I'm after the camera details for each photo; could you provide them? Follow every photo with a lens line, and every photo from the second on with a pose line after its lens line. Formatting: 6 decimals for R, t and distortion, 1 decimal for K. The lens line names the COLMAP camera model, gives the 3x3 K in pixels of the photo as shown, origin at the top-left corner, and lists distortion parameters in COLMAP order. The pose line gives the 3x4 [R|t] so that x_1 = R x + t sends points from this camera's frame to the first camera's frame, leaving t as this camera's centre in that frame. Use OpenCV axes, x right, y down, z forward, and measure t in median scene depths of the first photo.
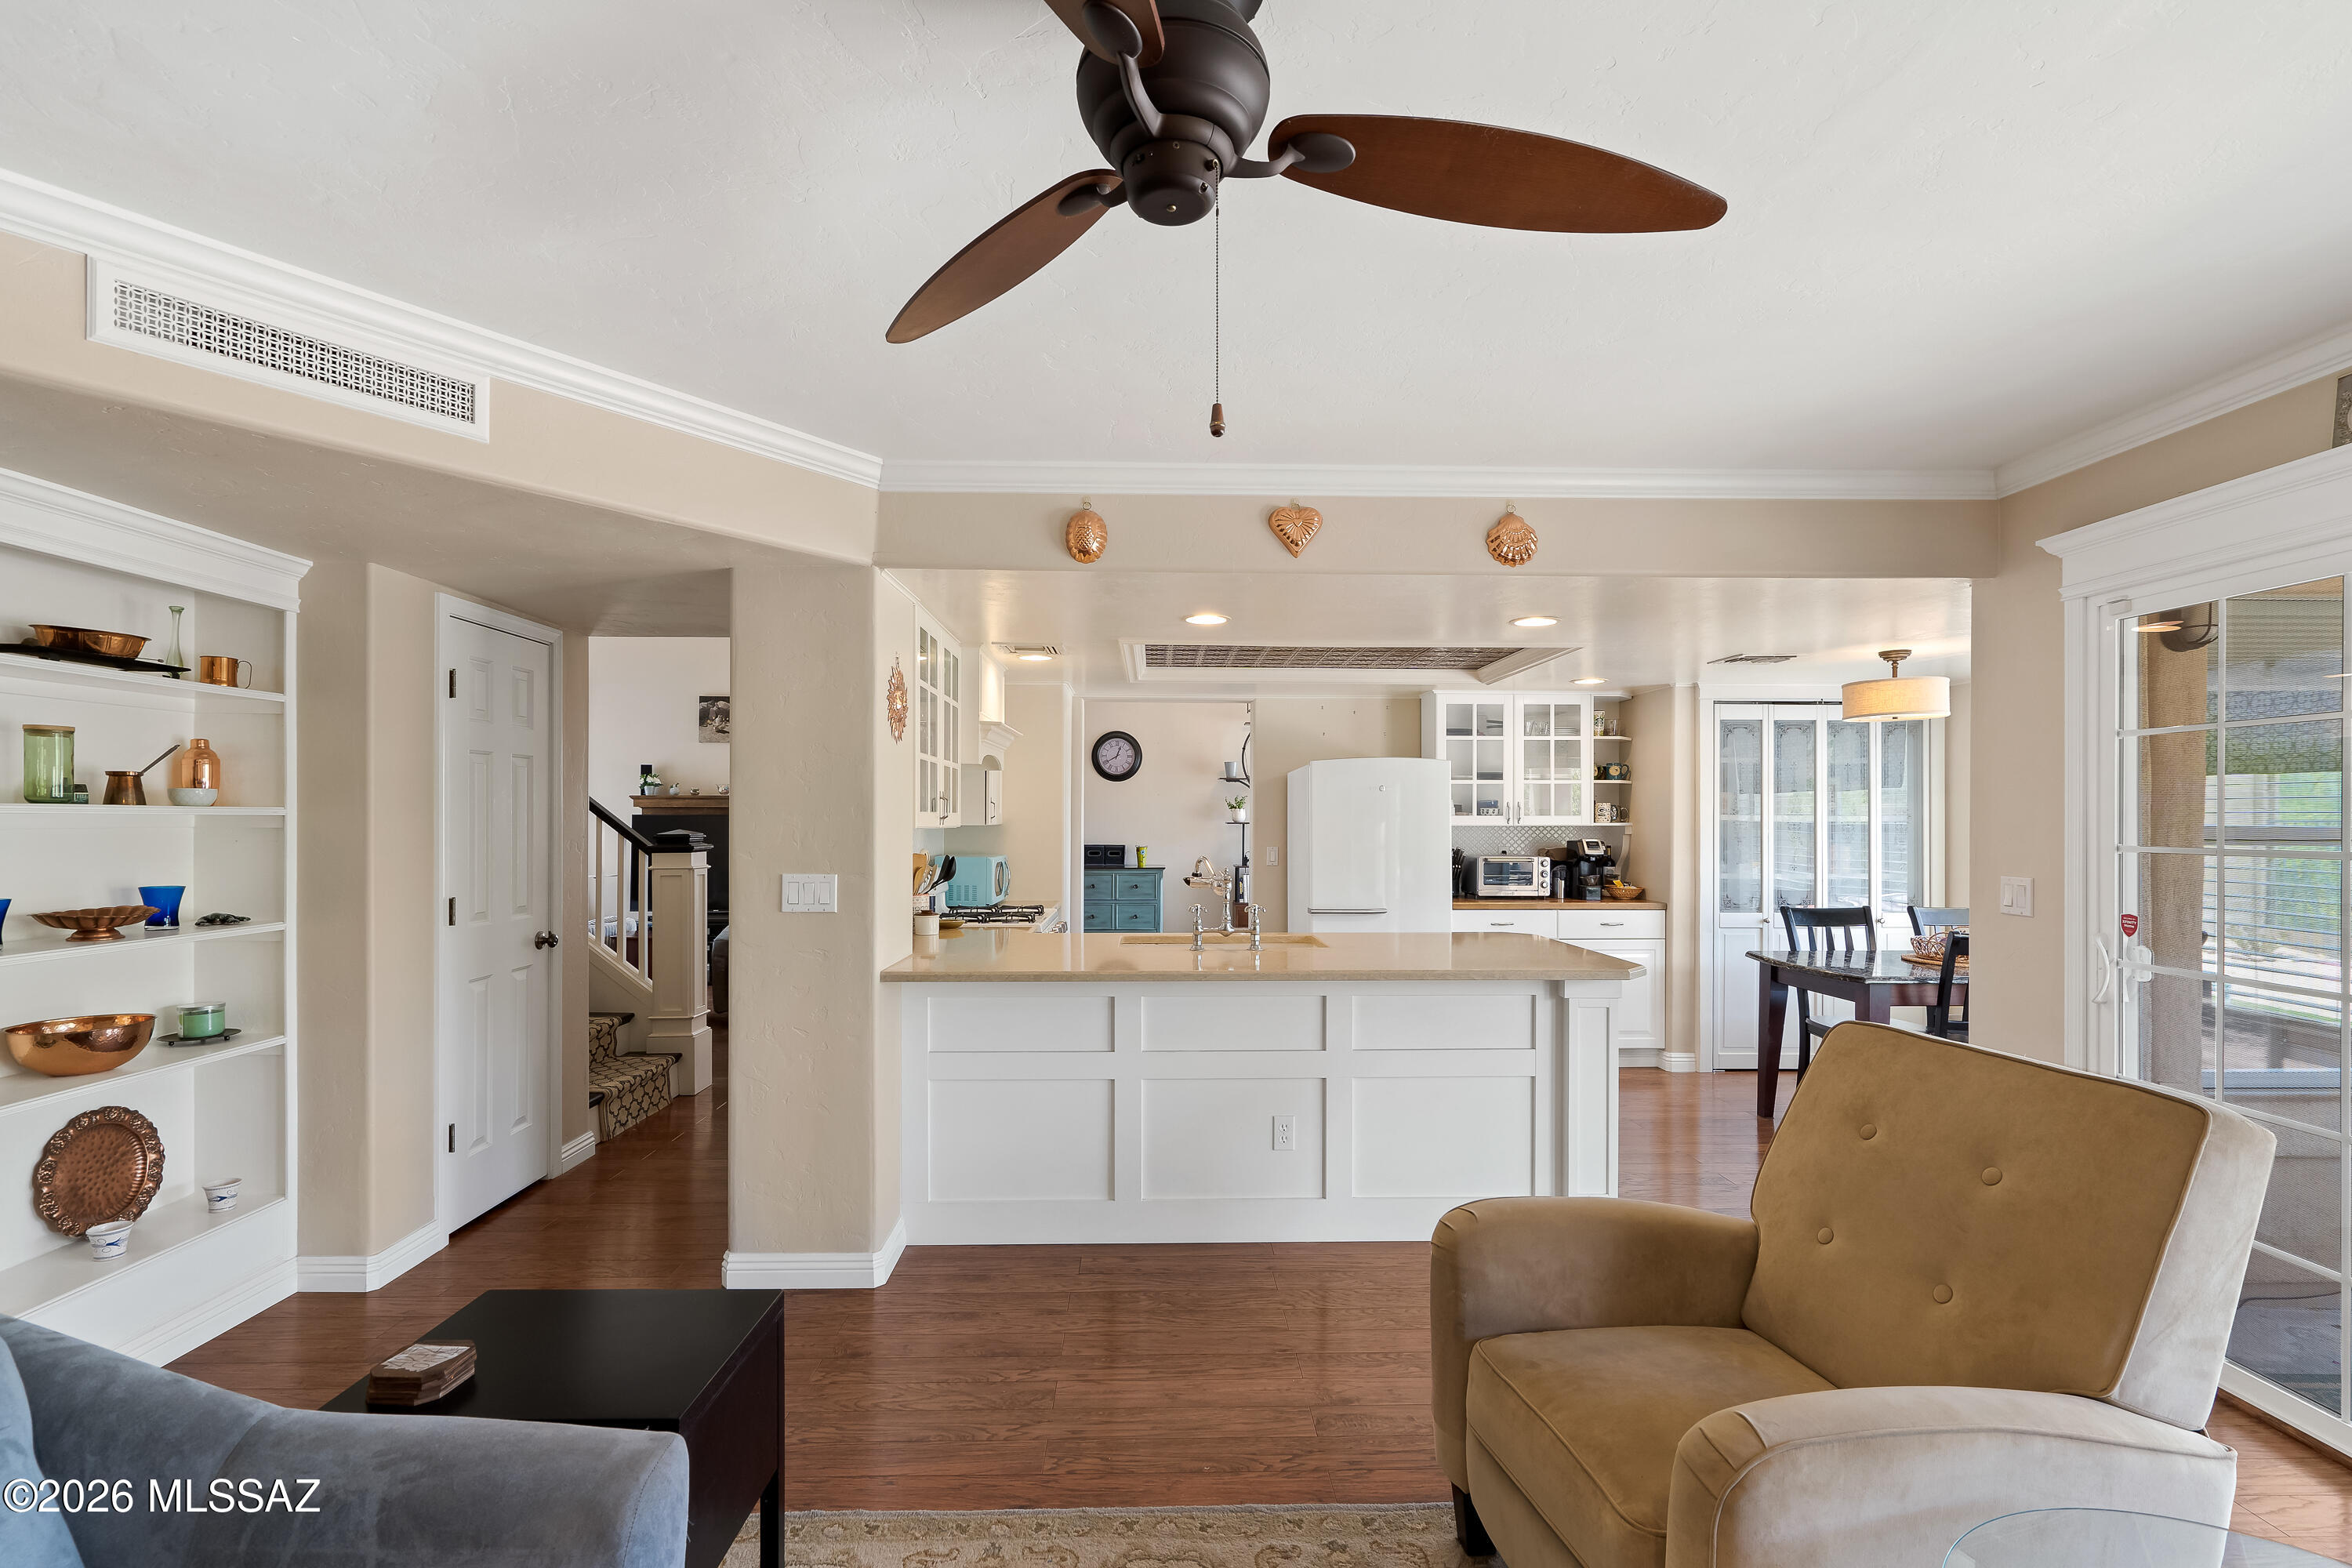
lens RADIAL K [[1088.5, 0, 1182.0], [0, 1088.5, 820.3], [0, 0, 1]] dist [-0.001350, 0.000294]
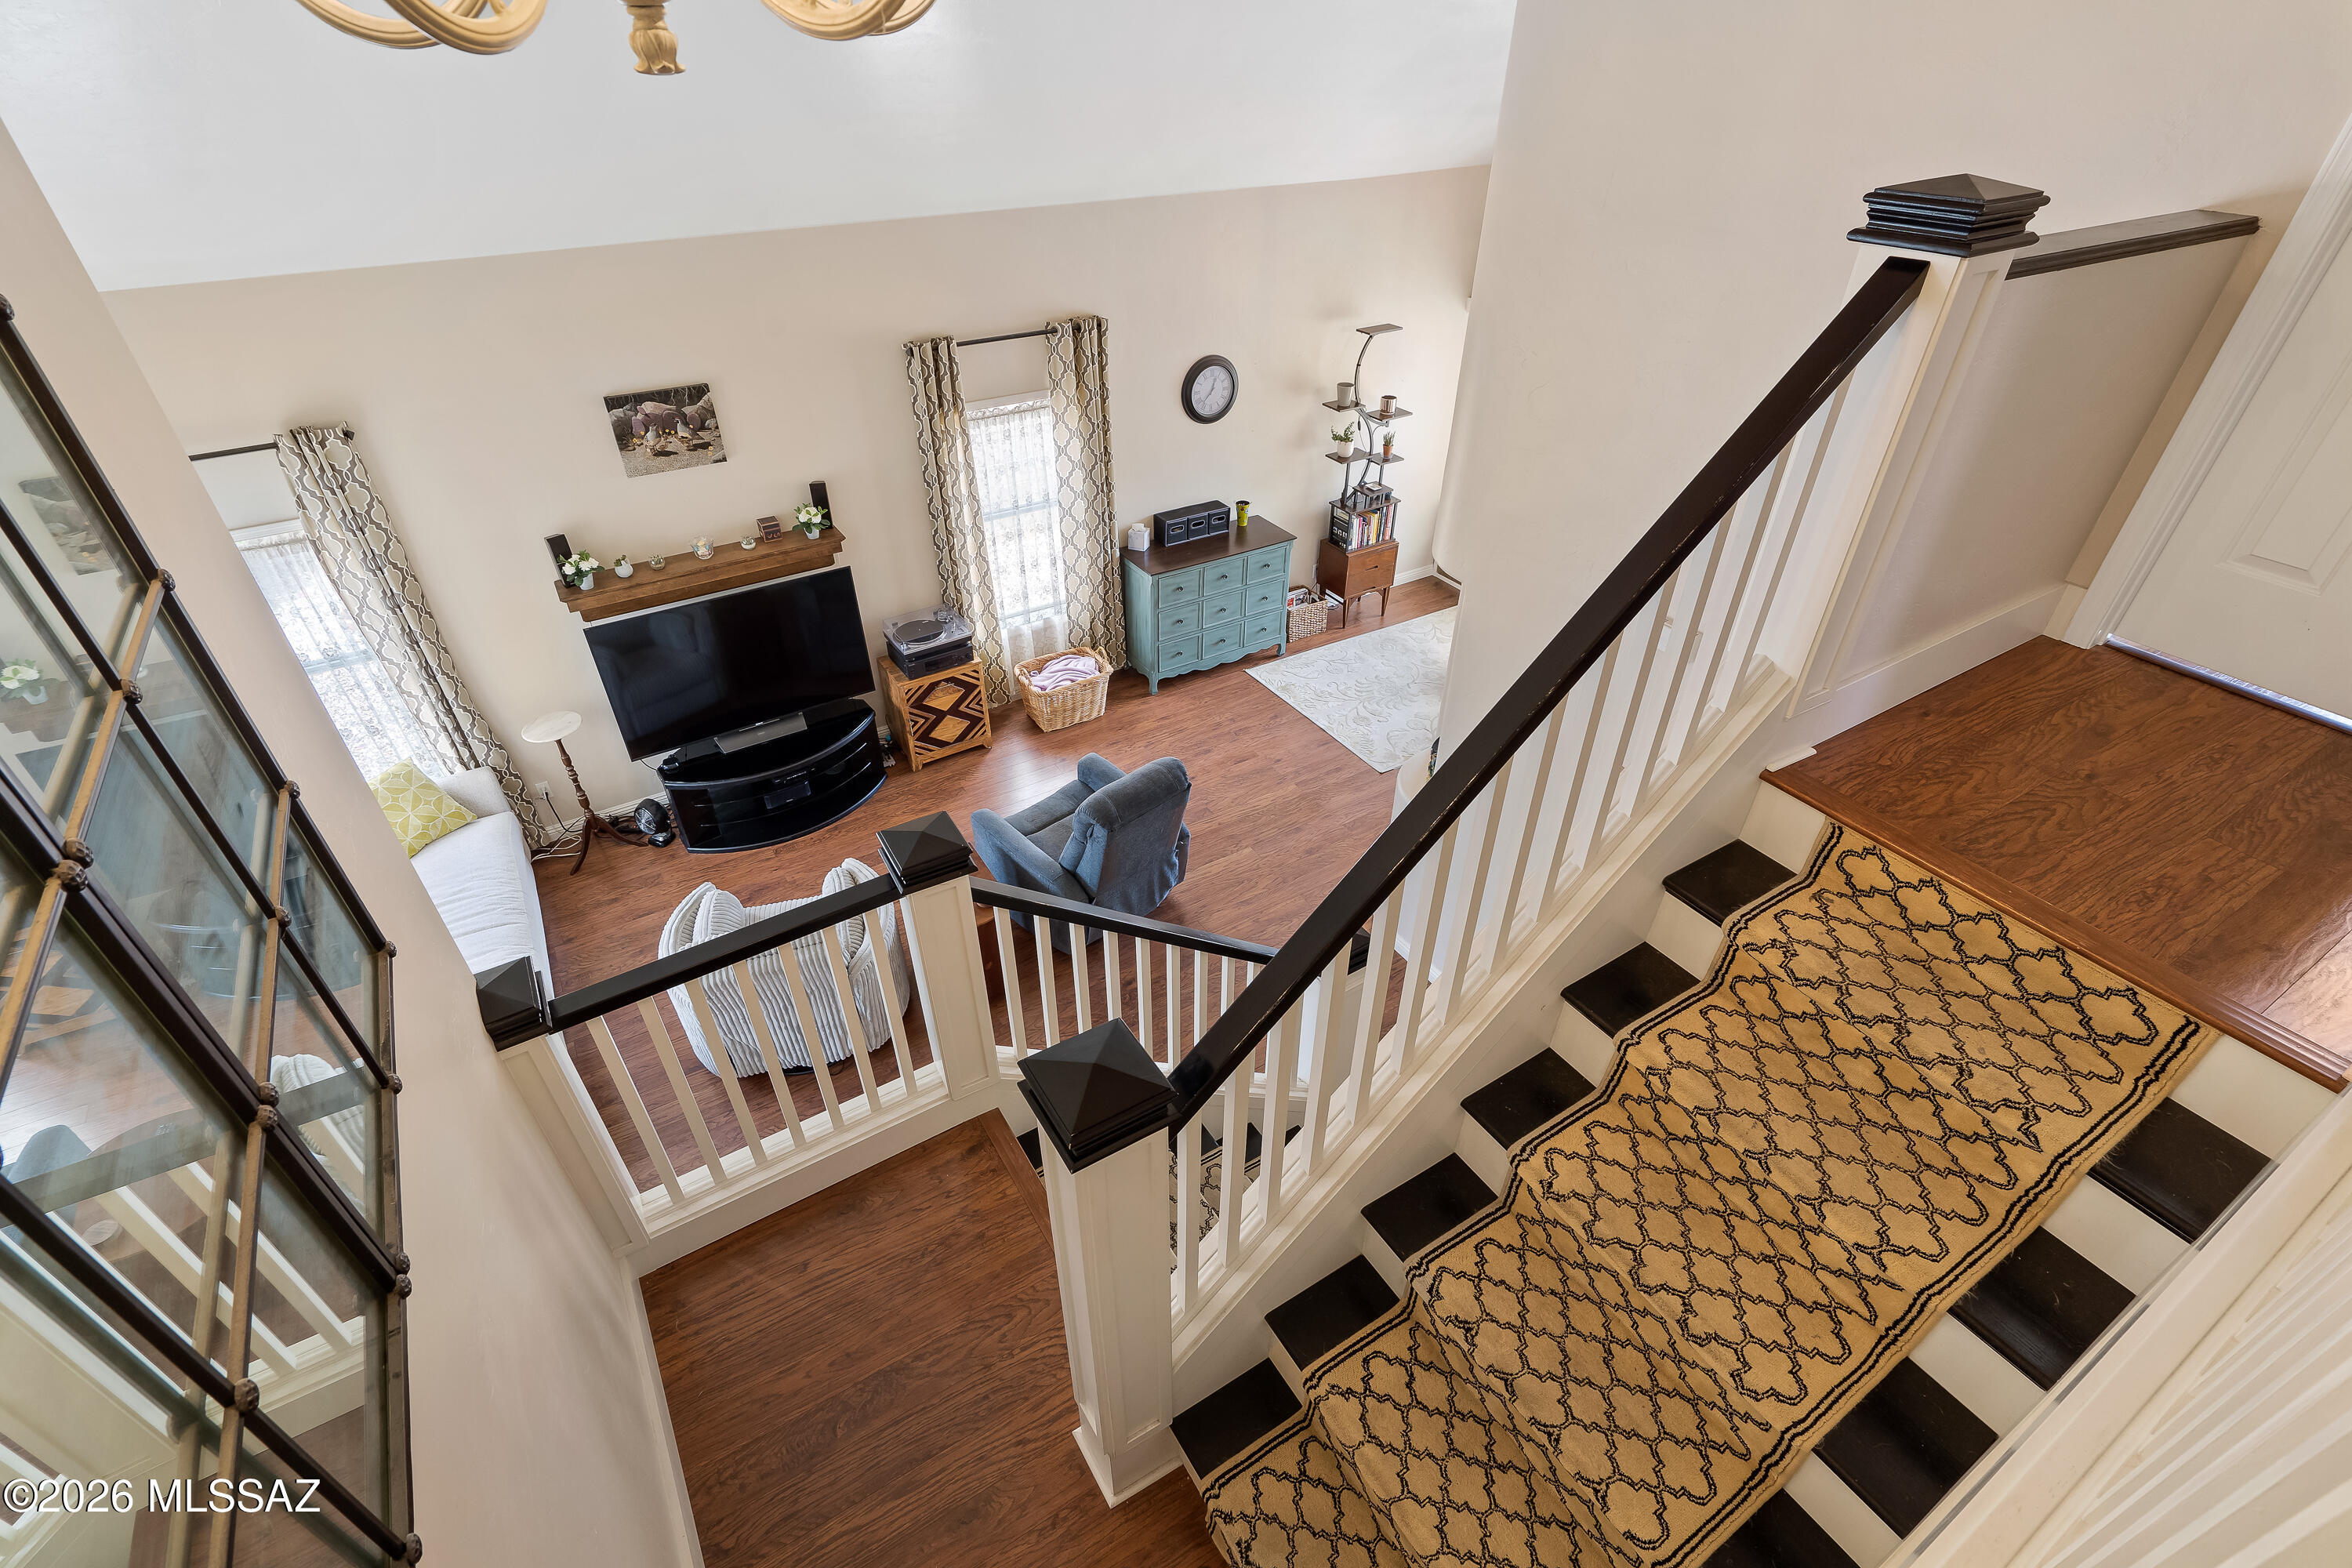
lens RADIAL K [[1071.8, 0, 1172.4], [0, 1071.8, 788.8], [0, 0, 1]] dist [-0.018414, 0.008481]
pose [[0.865278, -0.299310, 0.402129, -0.715266], [0.005778, 0.808086, 0.589036, -0.420298], [-0.501259, -0.507357, 0.700948, 0.538811]]
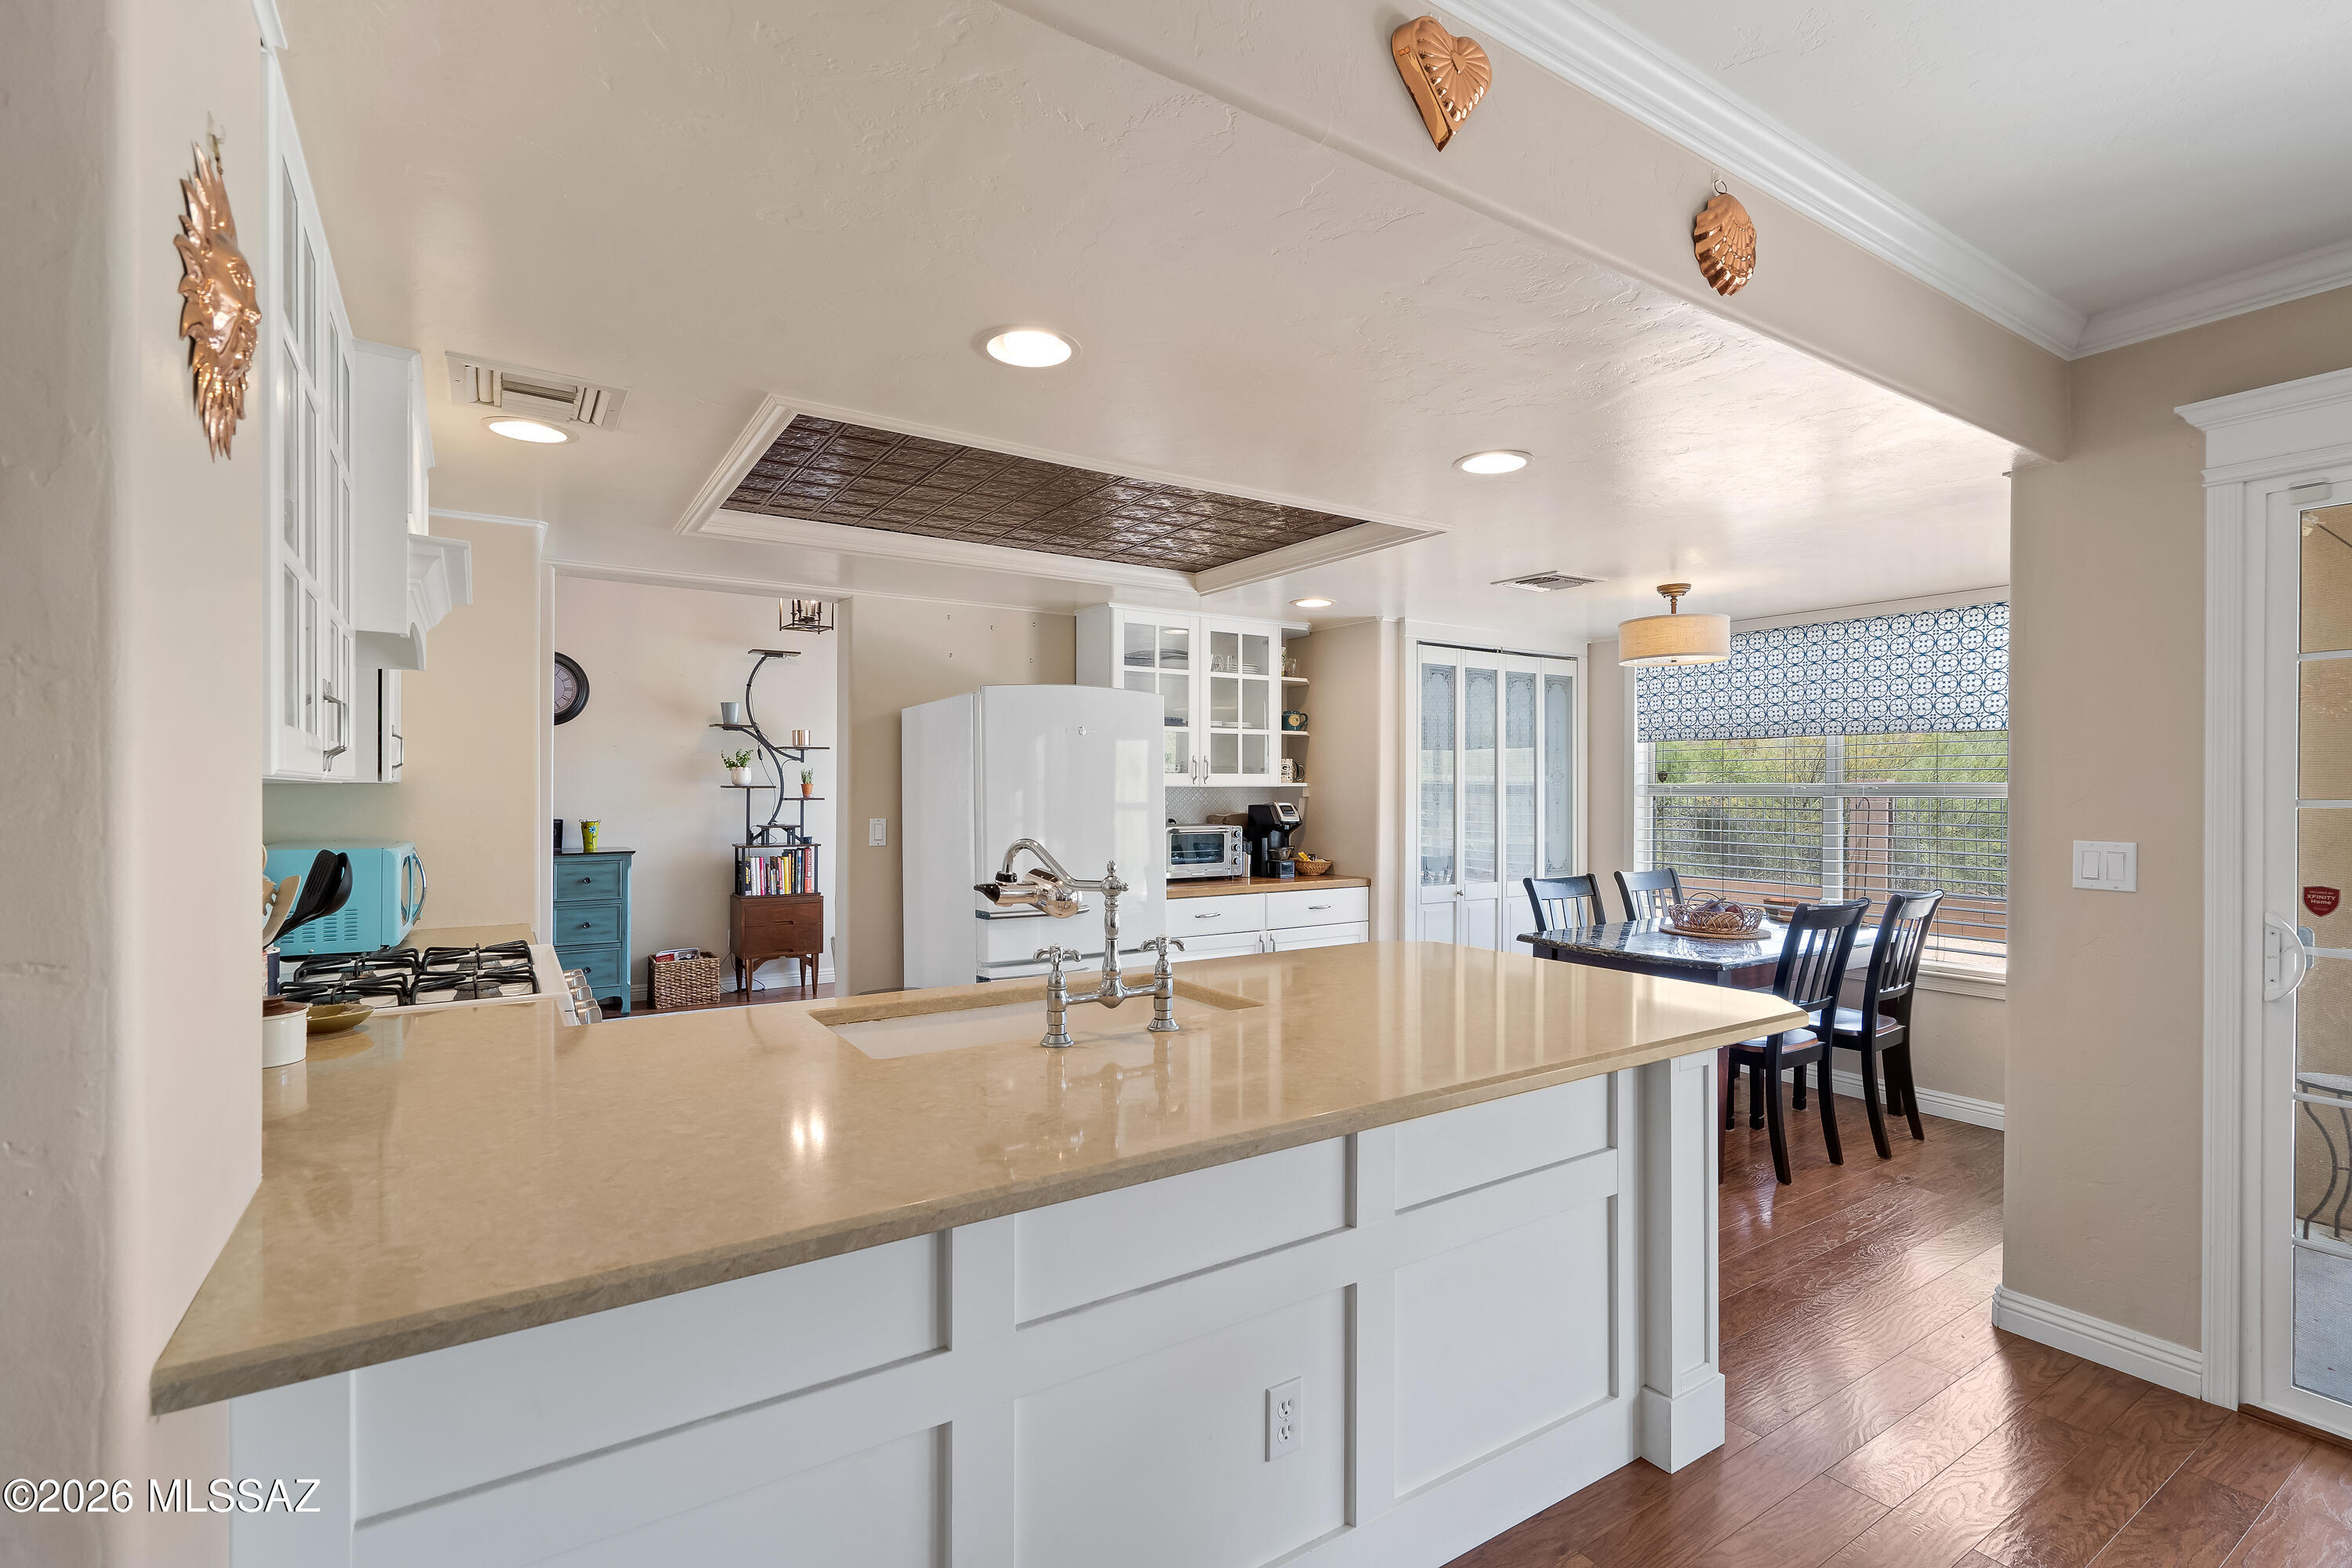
lens RADIAL K [[1071.8, 0, 1172.4], [0, 1071.8, 788.8], [0, 0, 1]] dist [-0.018414, 0.008481]
pose [[0.855374, -0.001556, 0.518009, -0.108655], [0.002040, 0.999998, -0.000364, 0.007121], [-0.518008, 0.001368, 0.855375, 0.360915]]
